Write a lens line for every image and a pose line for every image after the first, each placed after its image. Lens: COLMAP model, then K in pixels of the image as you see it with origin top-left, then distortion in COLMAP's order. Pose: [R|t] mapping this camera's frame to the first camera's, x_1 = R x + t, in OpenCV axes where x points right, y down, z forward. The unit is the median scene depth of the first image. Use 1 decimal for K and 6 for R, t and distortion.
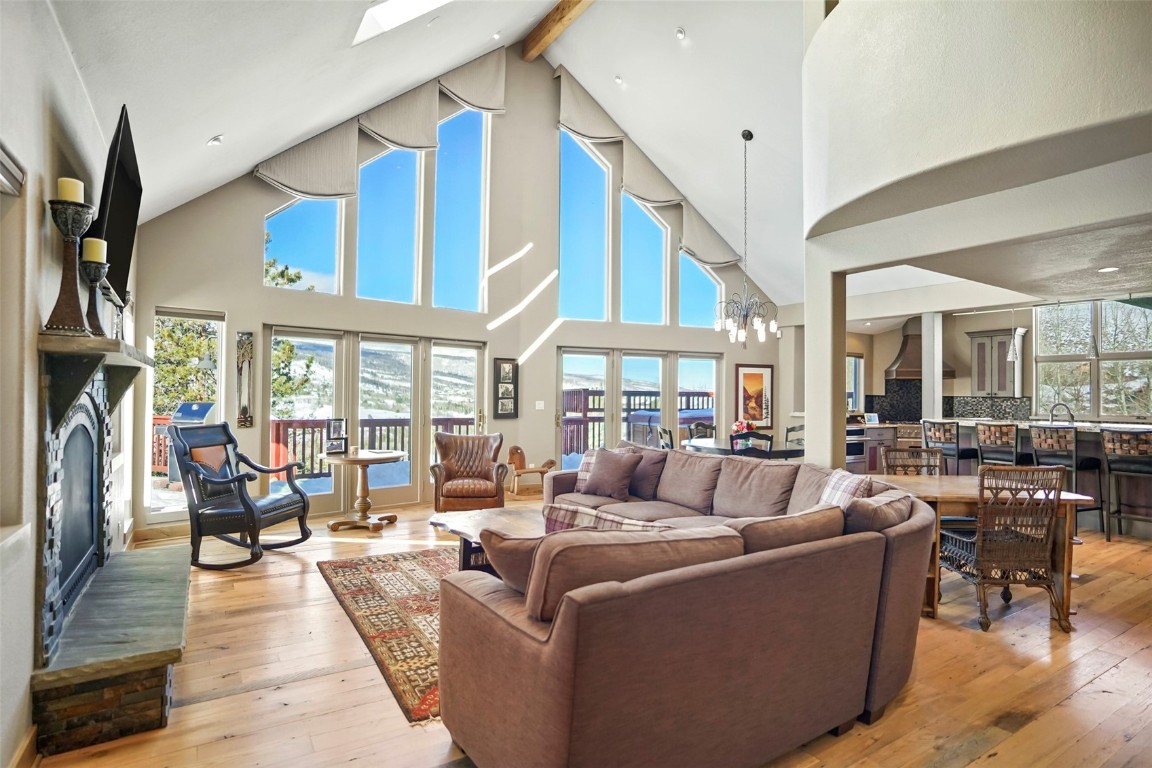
lens RADIAL K [[585.5, 0, 582.5], [0, 585.5, 393.0], [0, 0, 1]] dist [-0.052547, 0.025918]
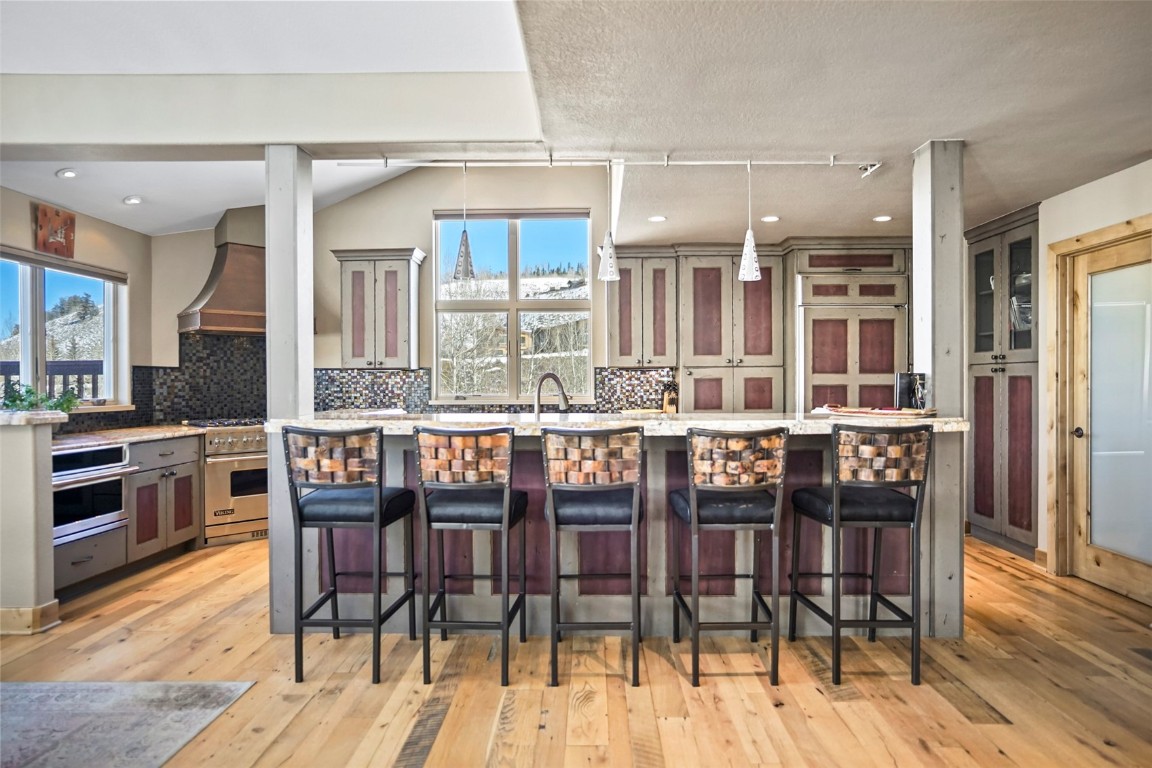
lens RADIAL K [[699.6, 0, 574.8], [0, 699.6, 384.9], [0, 0, 1]] dist [-0.010028, 0.022471]
pose [[0.550588, -0.017967, 0.834584, 0.250665], [0.004455, 0.999817, 0.018585, 0.011206], [-0.834765, -0.006515, 0.550568, 0.463678]]
